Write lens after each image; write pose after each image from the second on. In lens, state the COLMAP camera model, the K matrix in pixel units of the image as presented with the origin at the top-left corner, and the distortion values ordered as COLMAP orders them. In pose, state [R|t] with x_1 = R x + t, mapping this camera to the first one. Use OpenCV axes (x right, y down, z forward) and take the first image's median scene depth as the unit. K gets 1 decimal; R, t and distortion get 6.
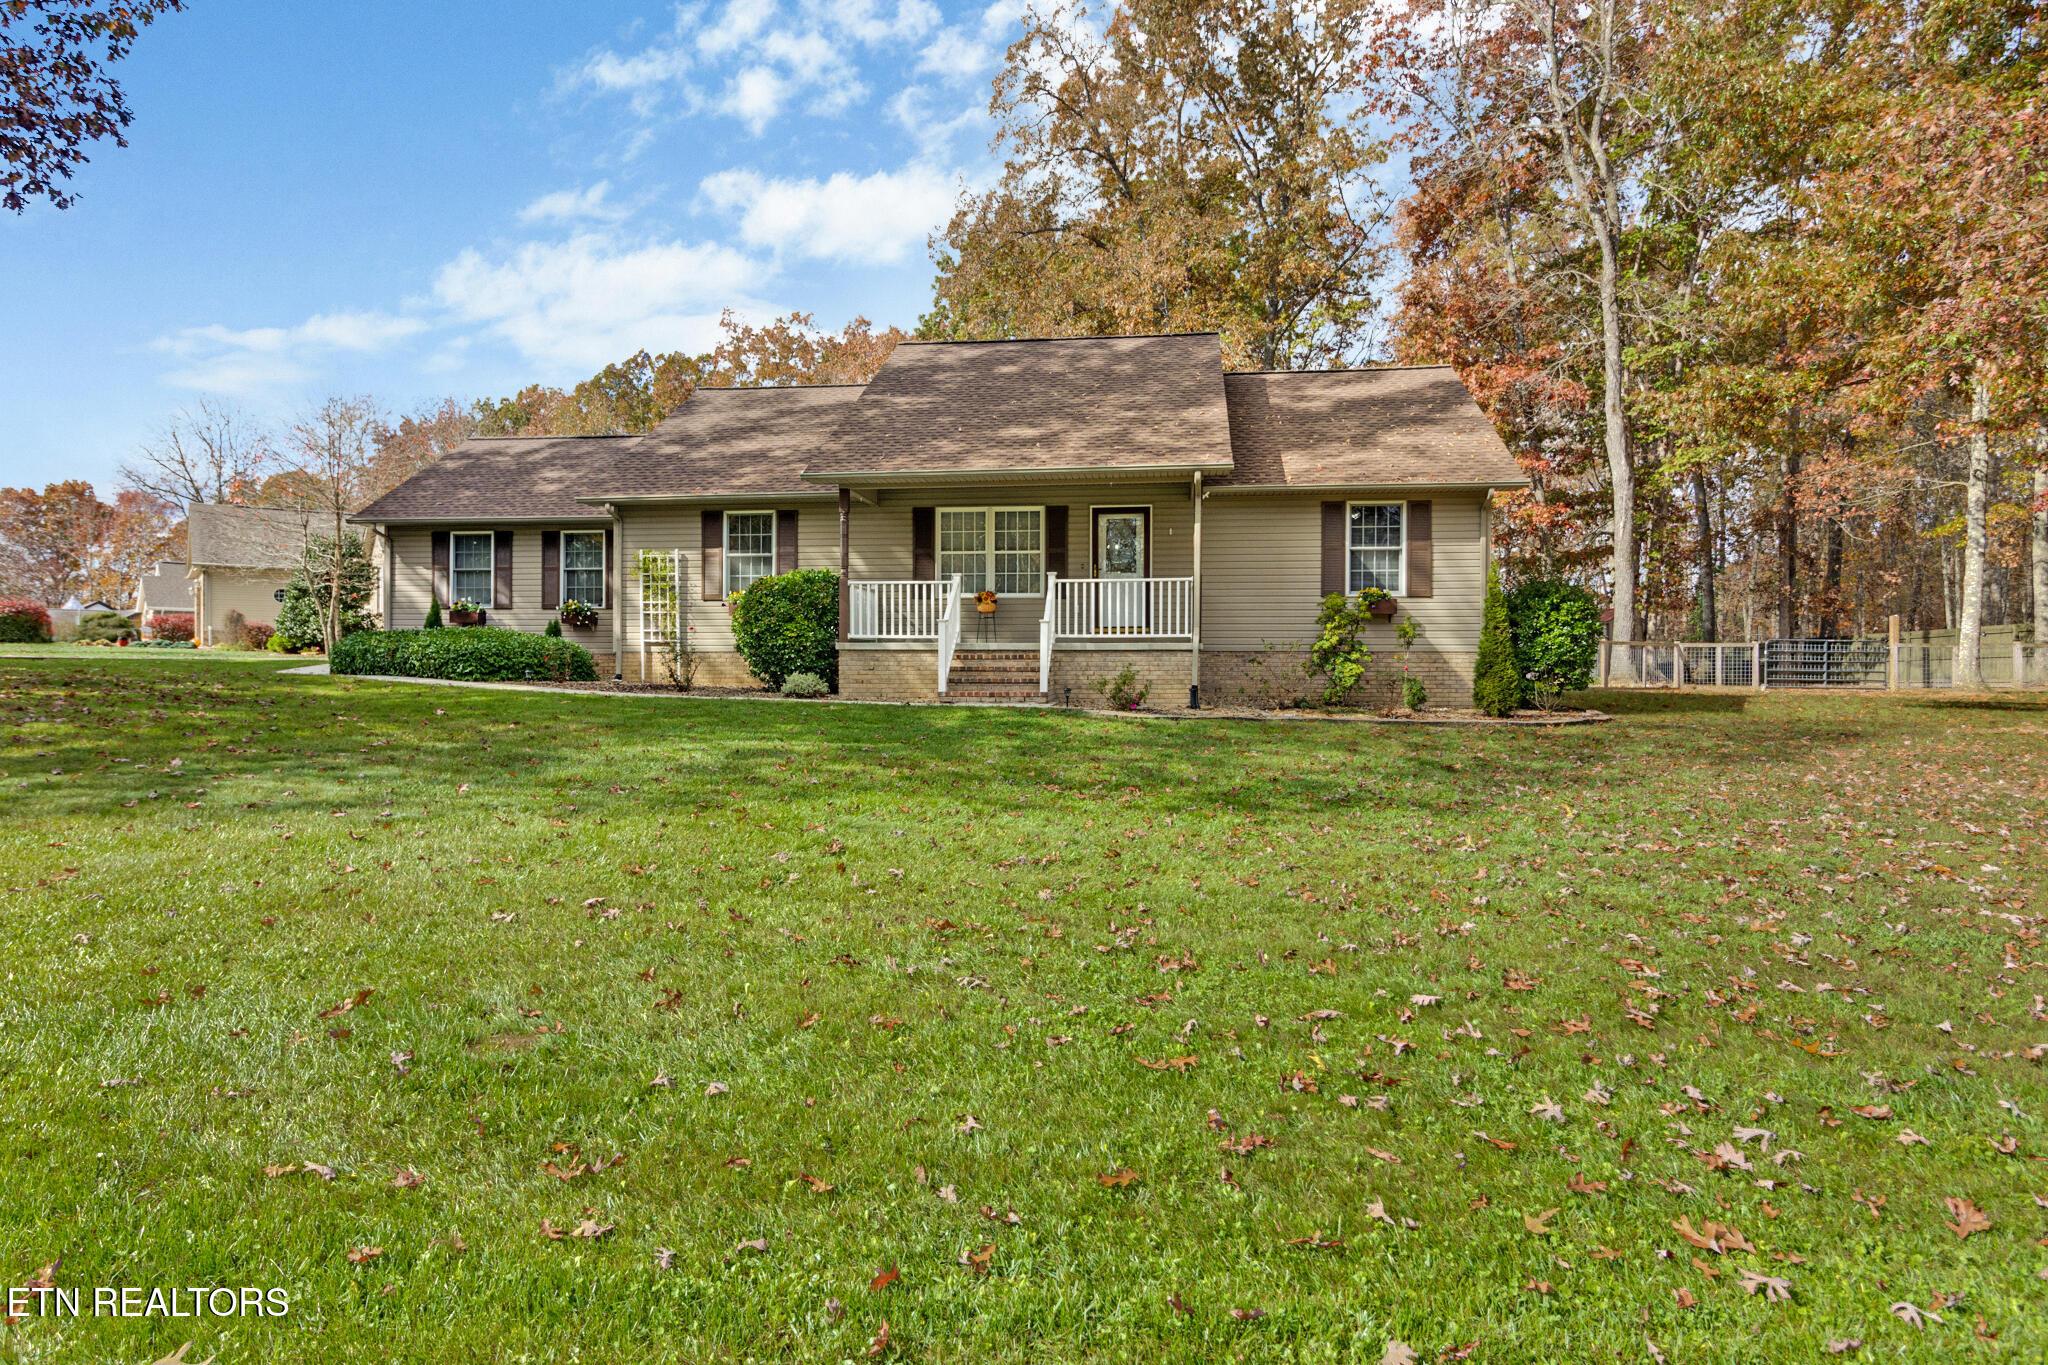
lens RADIAL K [[1225.5, 0, 1015.3], [0, 1225.5, 688.7], [0, 0, 1]] dist [0.001341, 0.001061]
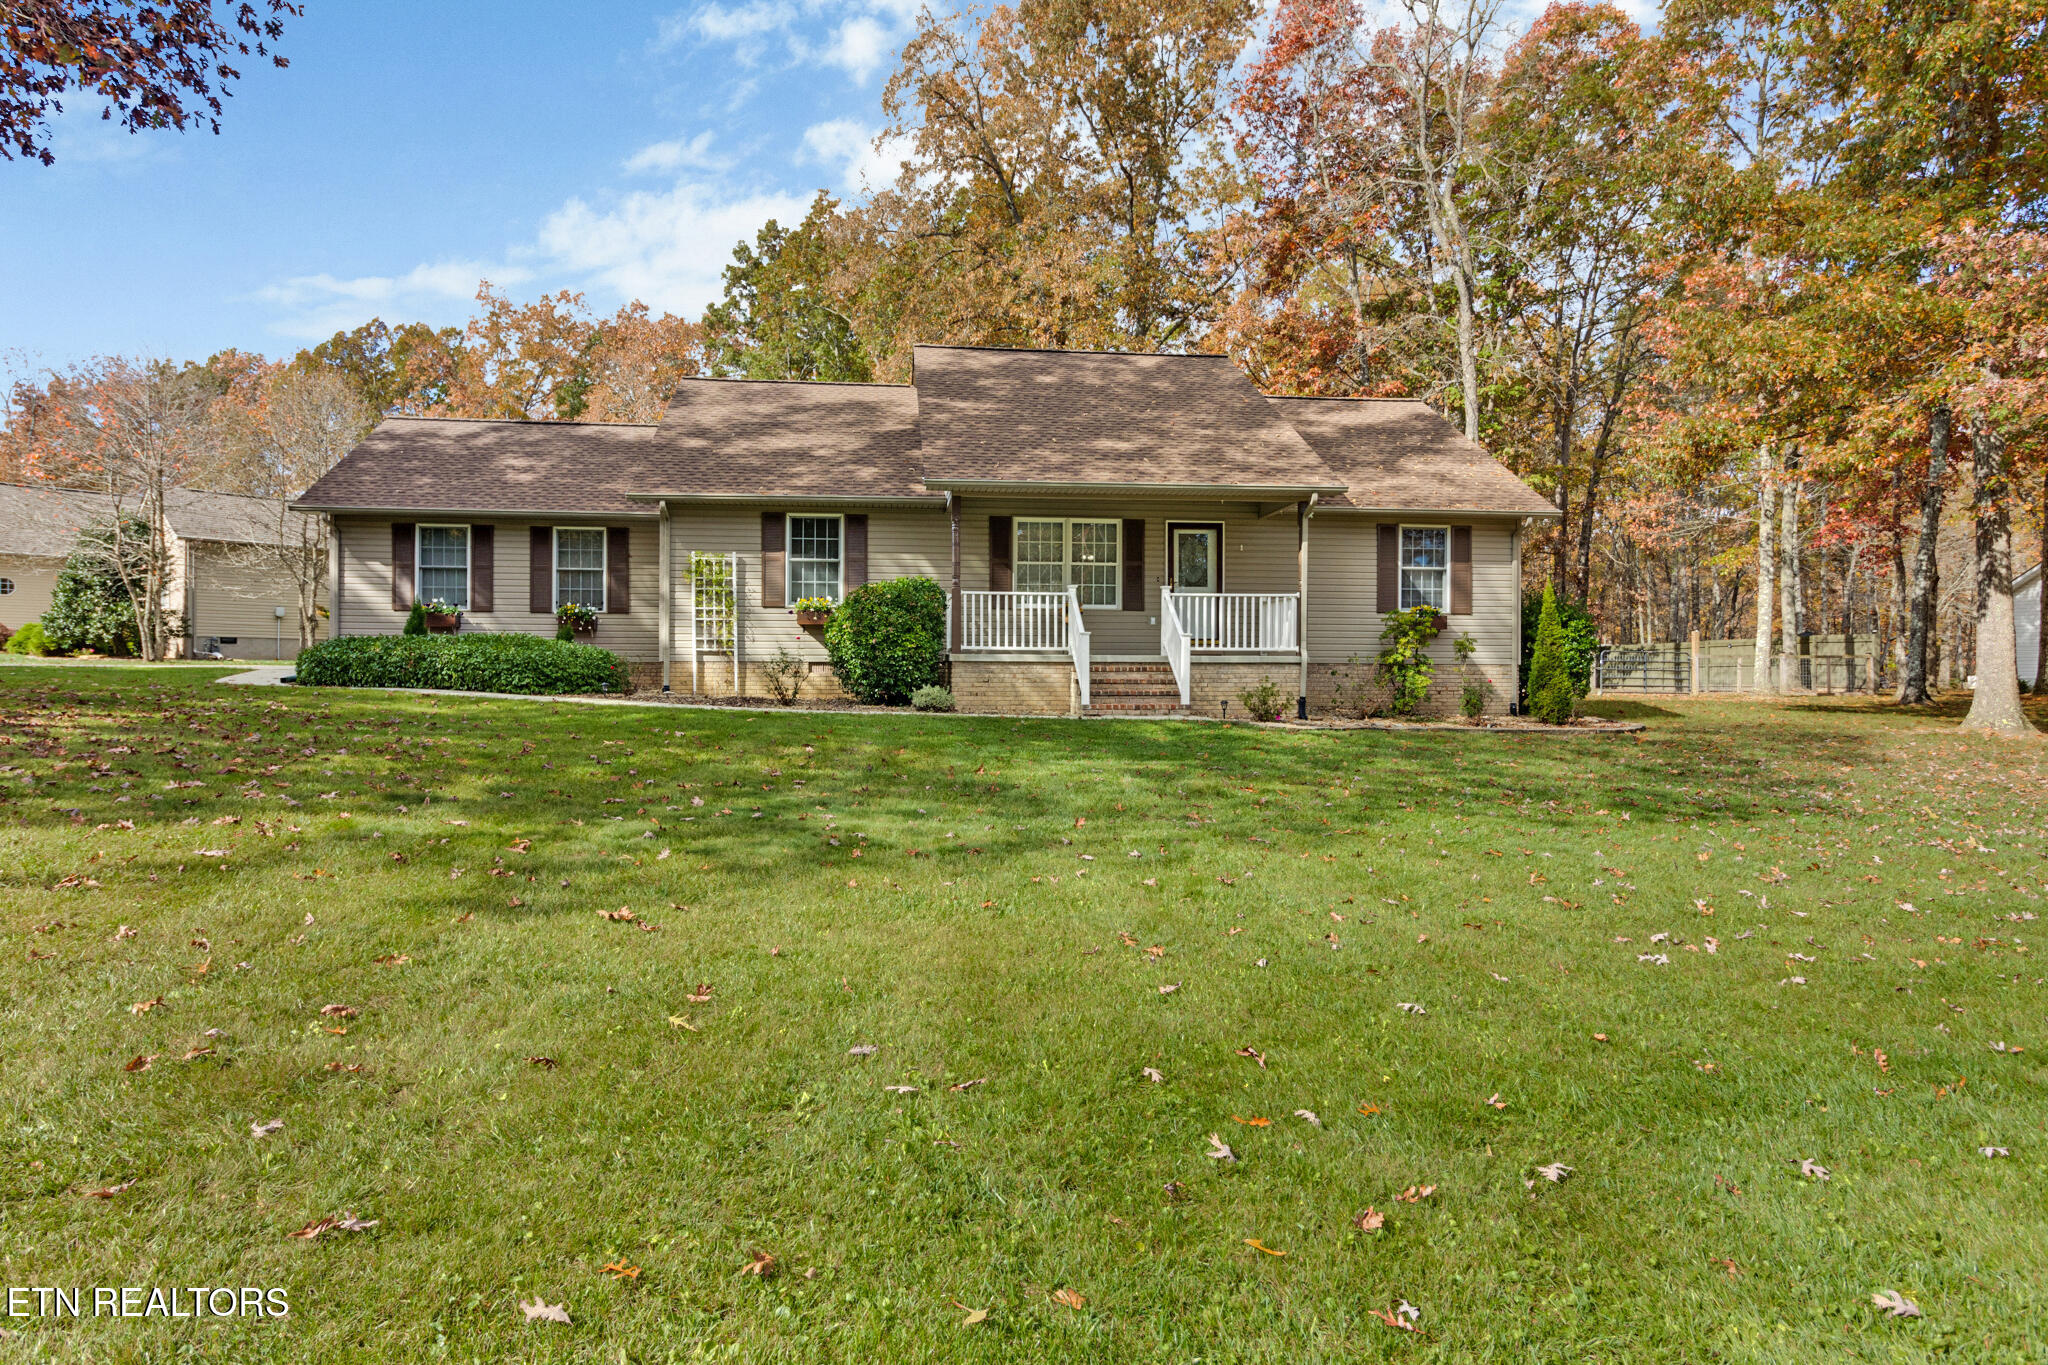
lens RADIAL K [[1225.5, 0, 1026.9], [0, 1225.5, 687.7], [0, 0, 1]] dist [0.001341, 0.001061]
pose [[0.968859, -0.001876, 0.247604, -0.294469], [0.002423, 0.999995, -0.001903, -0.007937], [-0.247599, 0.002444, 0.968859, 0.039317]]
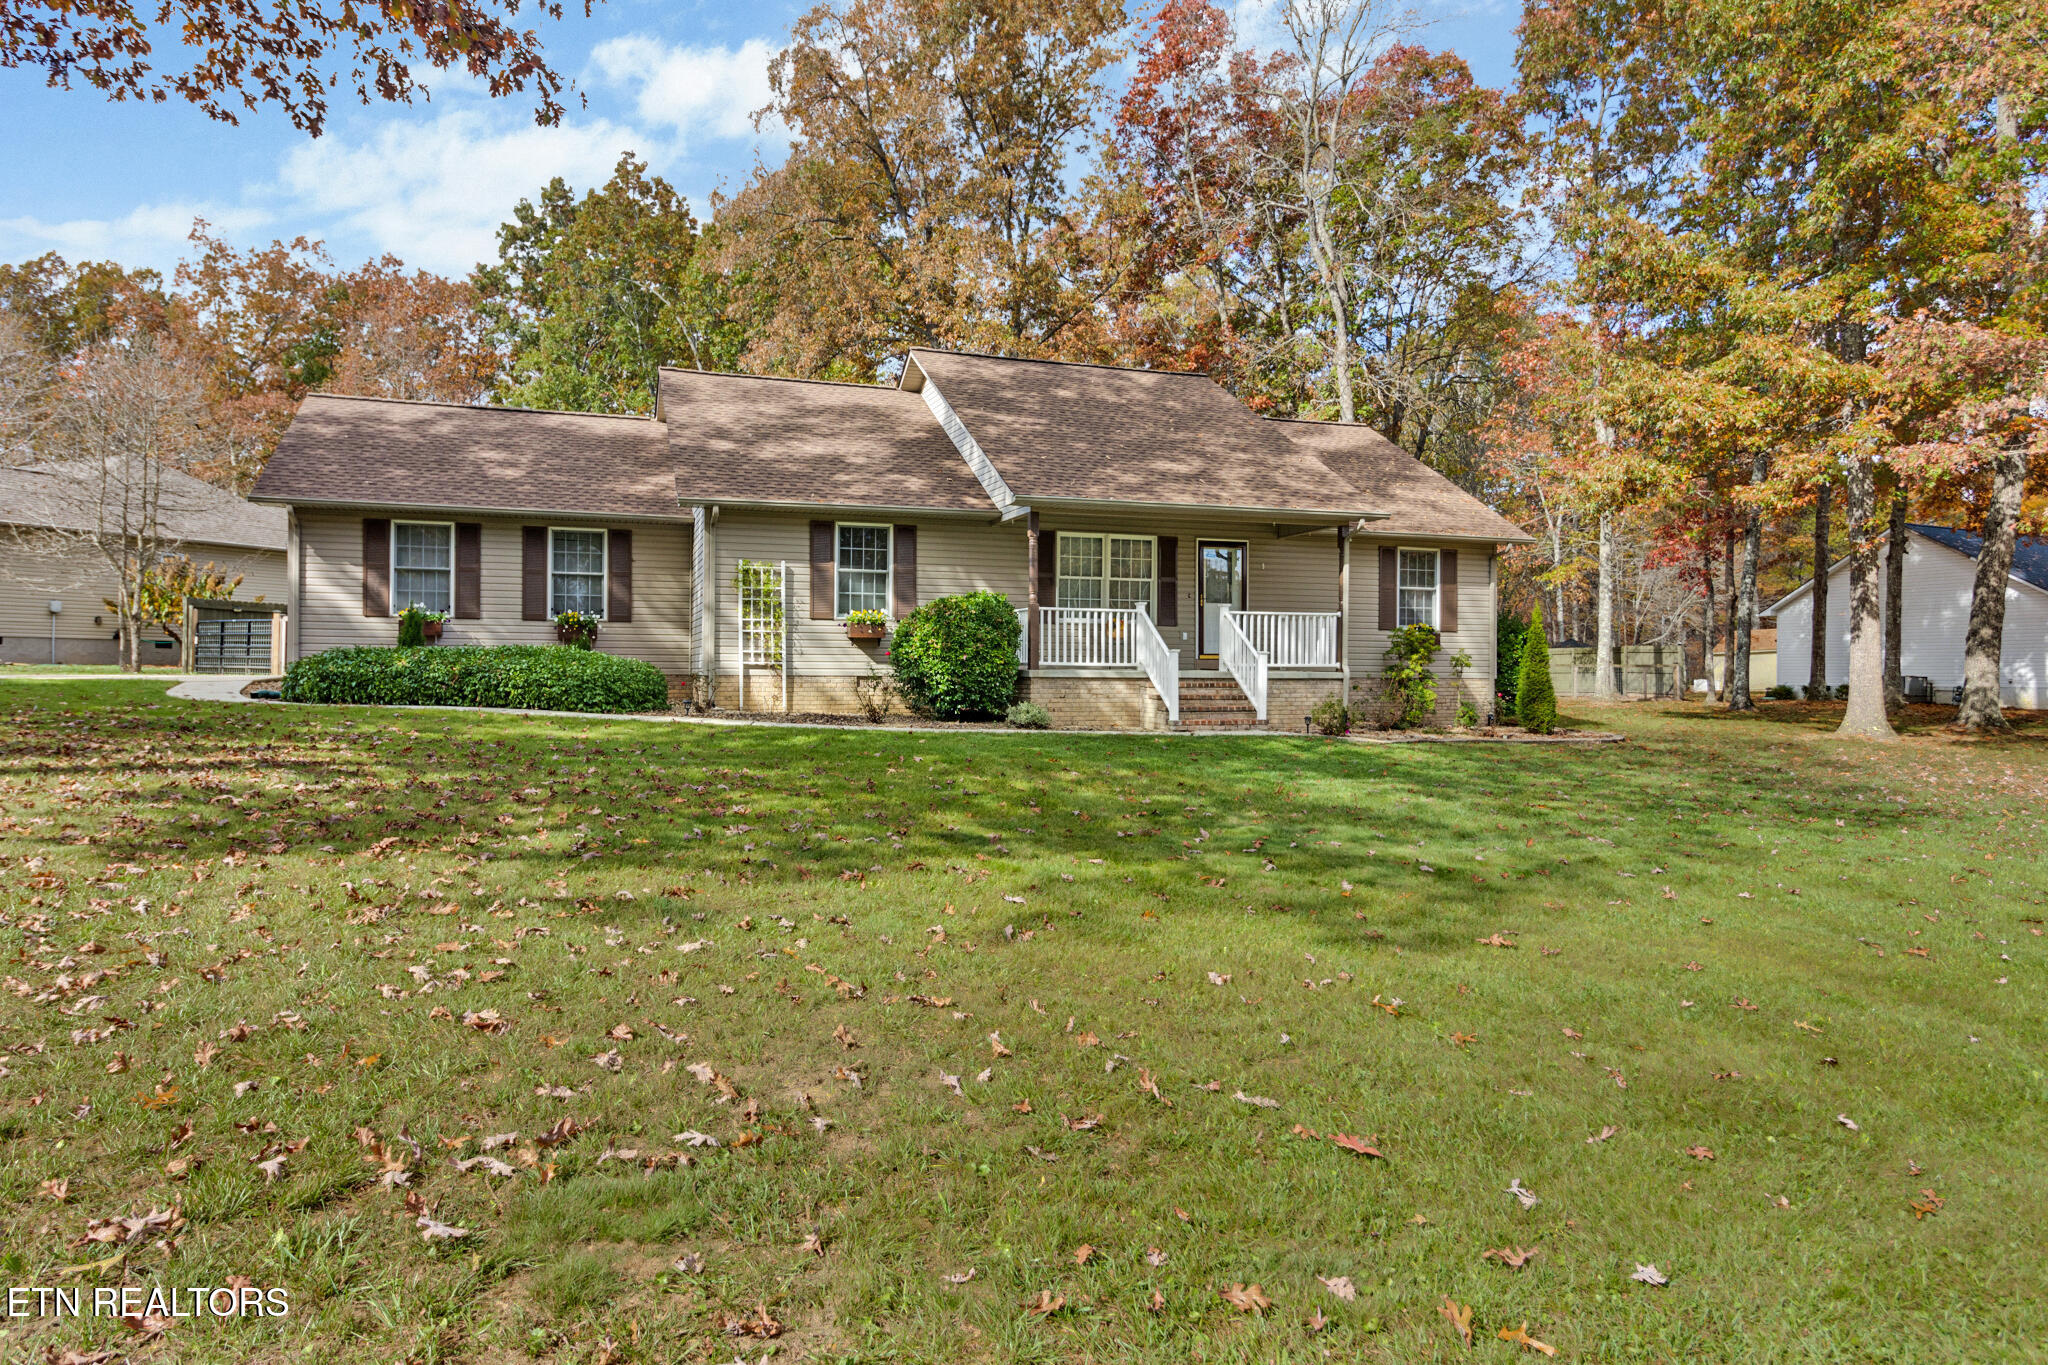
lens RADIAL K [[1280.2, 0, 1029.6], [0, 1280.2, 675.2], [0, 0, 1]] dist [0.007767, -0.002933]
pose [[0.893869, 0.002073, 0.448324, -0.540287], [0.002471, 0.999951, -0.009550, -0.021329], [-0.448322, 0.009644, 0.893820, 0.082939]]
